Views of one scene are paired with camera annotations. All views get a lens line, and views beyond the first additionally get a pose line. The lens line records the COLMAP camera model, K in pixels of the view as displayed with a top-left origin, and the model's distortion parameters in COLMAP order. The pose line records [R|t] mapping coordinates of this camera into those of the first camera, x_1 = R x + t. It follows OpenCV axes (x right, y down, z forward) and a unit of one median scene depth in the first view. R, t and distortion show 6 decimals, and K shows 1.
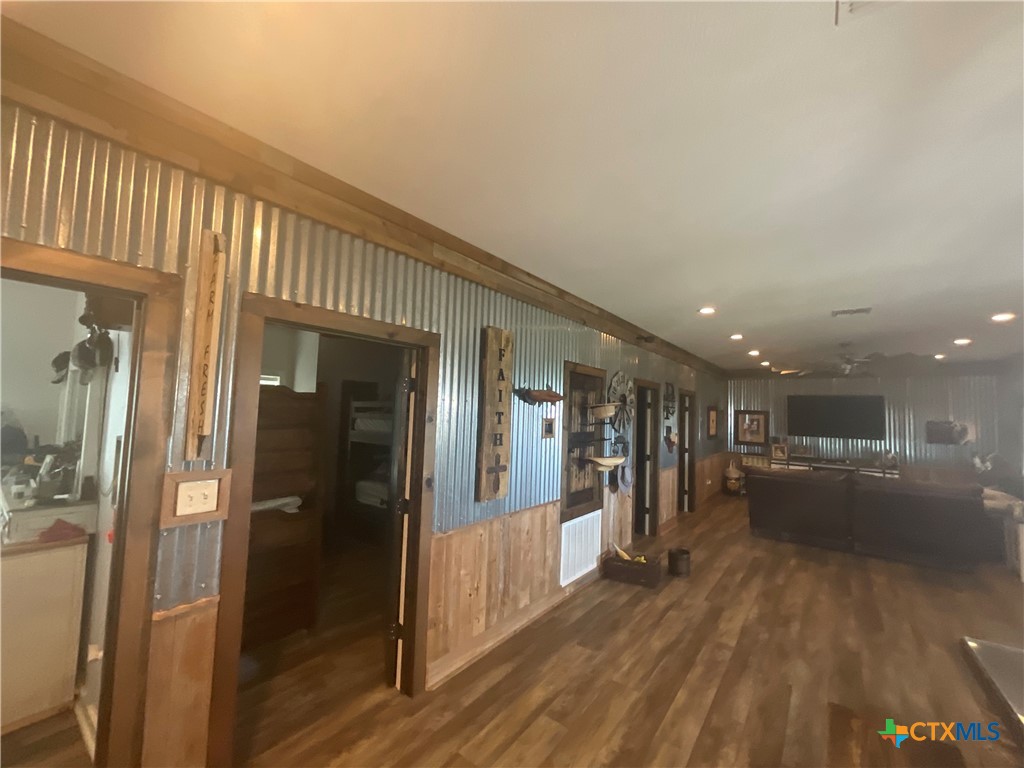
lens RADIAL K [[413.6, 0, 514.1], [0, 413.6, 384.8], [0, 0, 1]] dist [0.000493, -0.000133]
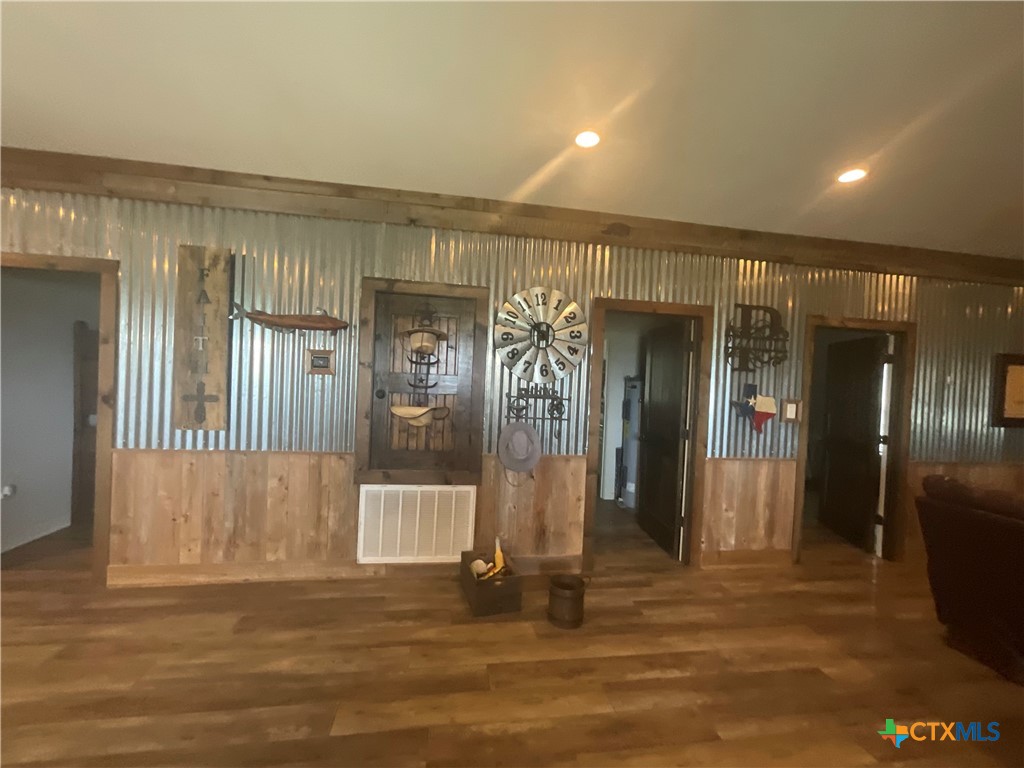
lens RADIAL K [[413.6, 0, 512.7], [0, 413.6, 383.5], [0, 0, 1]] dist [0.000493, -0.000133]
pose [[0.724887, 0.008897, -0.688811, 1.016828], [0.021146, 0.999158, 0.035160, 0.139246], [0.688544, -0.040052, 0.724088, 0.737376]]
